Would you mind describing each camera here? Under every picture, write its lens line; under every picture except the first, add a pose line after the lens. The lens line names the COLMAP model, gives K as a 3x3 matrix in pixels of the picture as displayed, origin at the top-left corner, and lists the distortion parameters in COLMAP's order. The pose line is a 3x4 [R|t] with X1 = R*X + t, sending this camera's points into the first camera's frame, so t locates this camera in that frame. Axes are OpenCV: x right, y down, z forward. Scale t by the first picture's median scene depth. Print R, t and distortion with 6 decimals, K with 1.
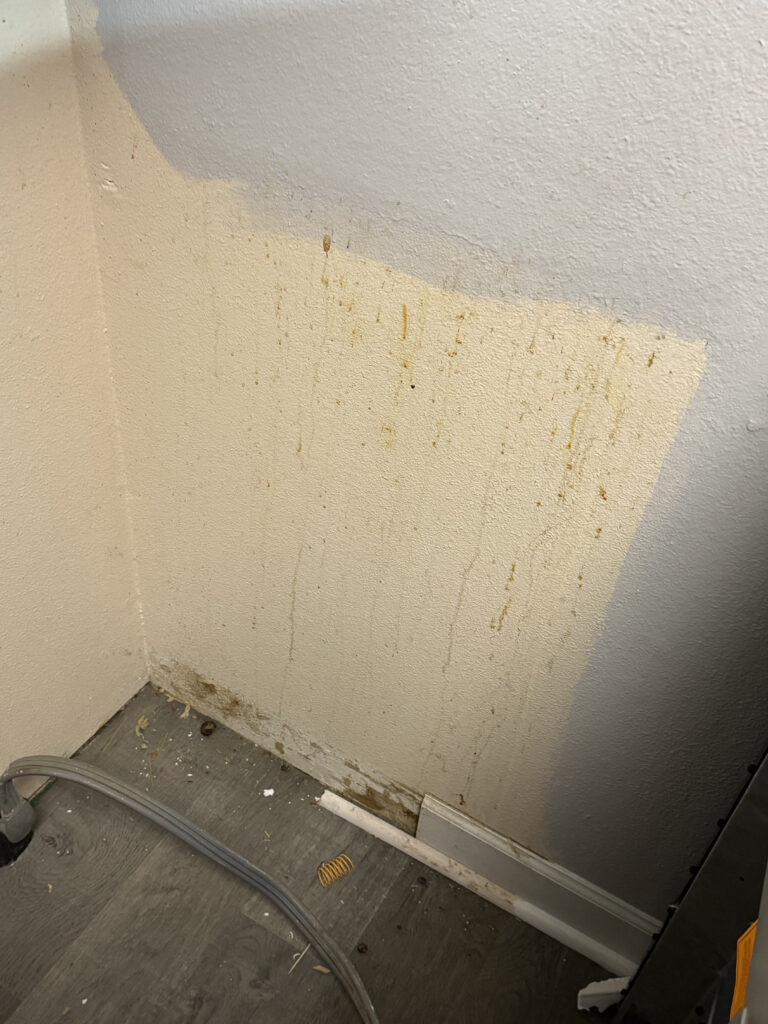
lens RADIAL K [[1000.8, 0, 384.0], [0, 1000.8, 512.0], [0, 0, 1]] dist [0.174102, -0.393448]
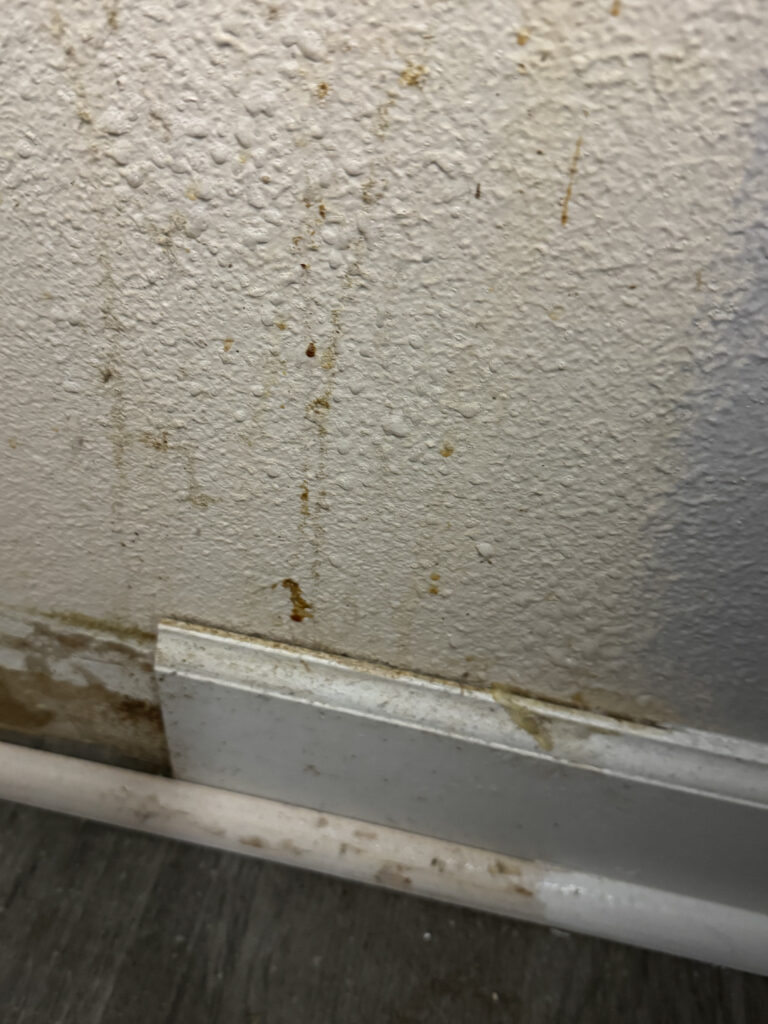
lens RADIAL K [[894.3, 0, 384.0], [0, 894.3, 512.0], [0, 0, 1]] dist [0.112673, -0.312944]
pose [[0.948352, -0.232948, 0.215321, 0.063291], [0.211889, 0.970323, 0.116521, 0.280963], [-0.236075, -0.064879, 0.969567, 0.906228]]
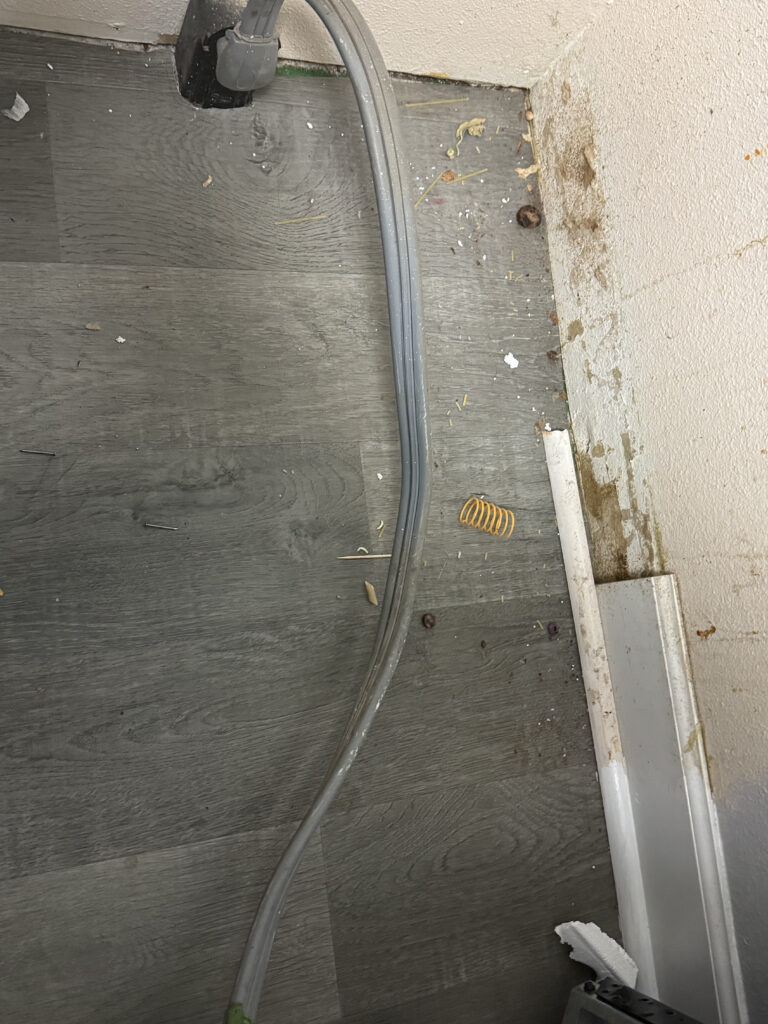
lens RADIAL K [[939.7, 0, 379.6], [0, 939.7, 515.5], [0, 0, 1]] dist [0.201995, -0.407178]
pose [[0.598118, 0.800898, 0.028604, -0.132202], [-0.730539, 0.530203, 0.430346, 0.167156], [0.329497, -0.278293, 0.902211, 0.510658]]
